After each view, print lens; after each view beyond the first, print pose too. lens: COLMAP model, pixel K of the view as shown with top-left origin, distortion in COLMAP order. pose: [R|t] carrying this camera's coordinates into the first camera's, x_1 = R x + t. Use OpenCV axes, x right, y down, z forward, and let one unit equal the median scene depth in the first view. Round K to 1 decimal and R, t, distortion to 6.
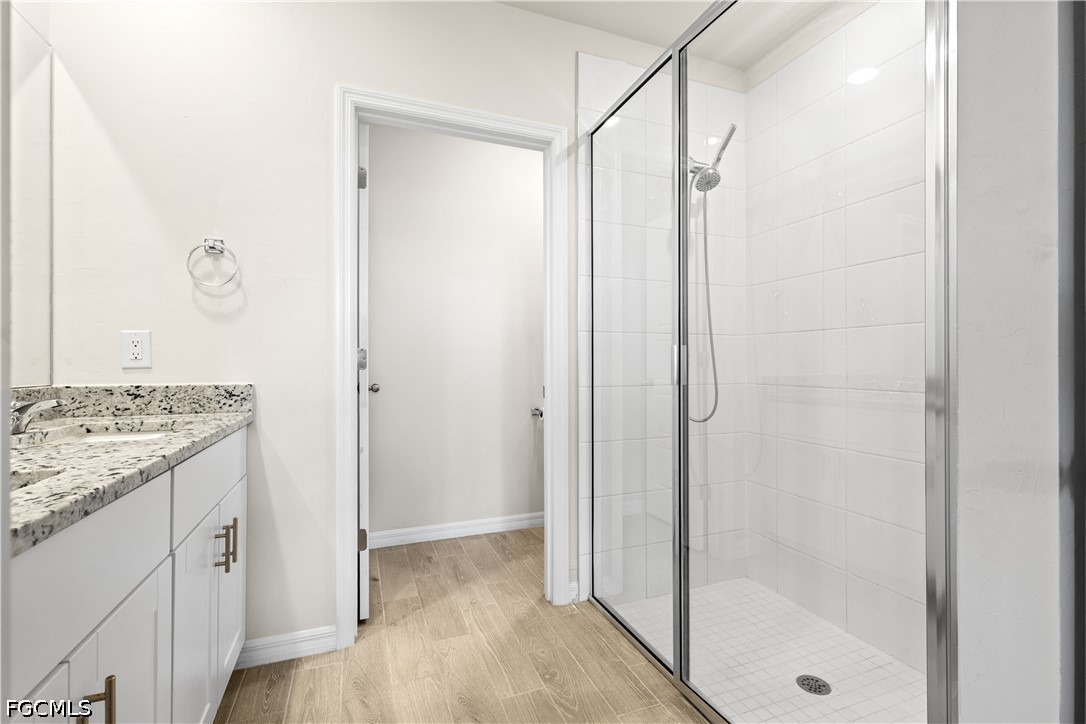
lens RADIAL K [[490.4, 0, 548.3], [0, 490.4, 362.0], [0, 0, 1]] dist [0.009843, -0.001043]
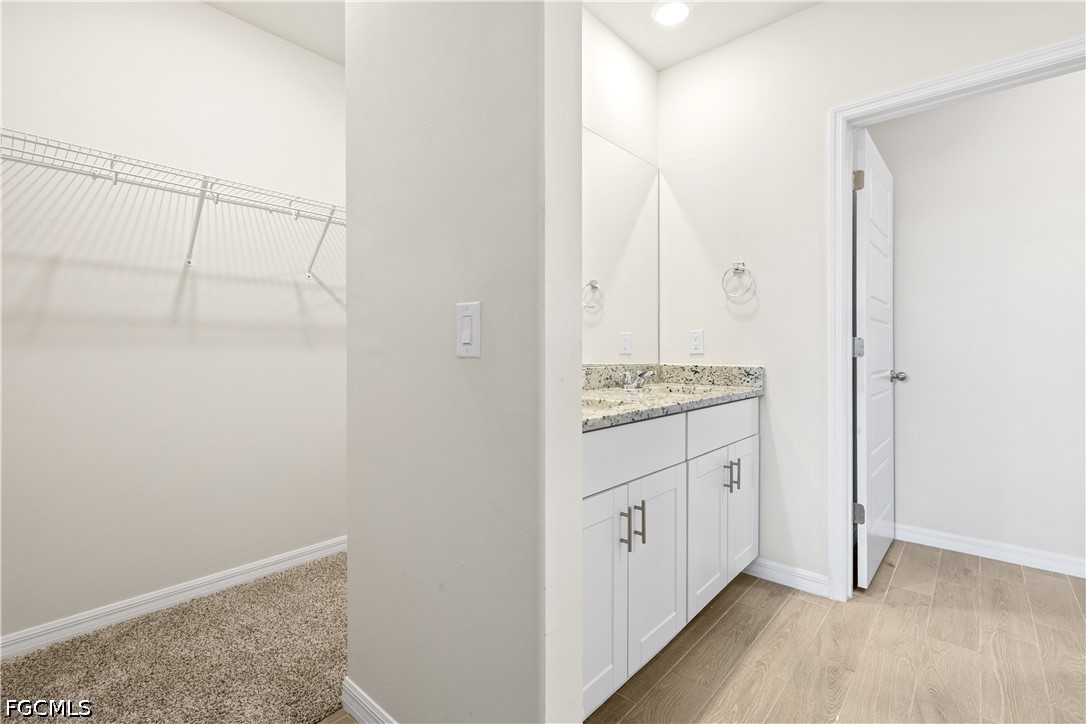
lens RADIAL K [[490.4, 0, 541.1], [0, 490.4, 356.9], [0, 0, 1]] dist [0.009843, -0.001043]
pose [[0.445915, 0.010096, -0.895018, 0.323016], [0.002304, 0.999920, 0.012427, 0.000074], [0.895072, -0.007603, 0.445856, -0.128844]]
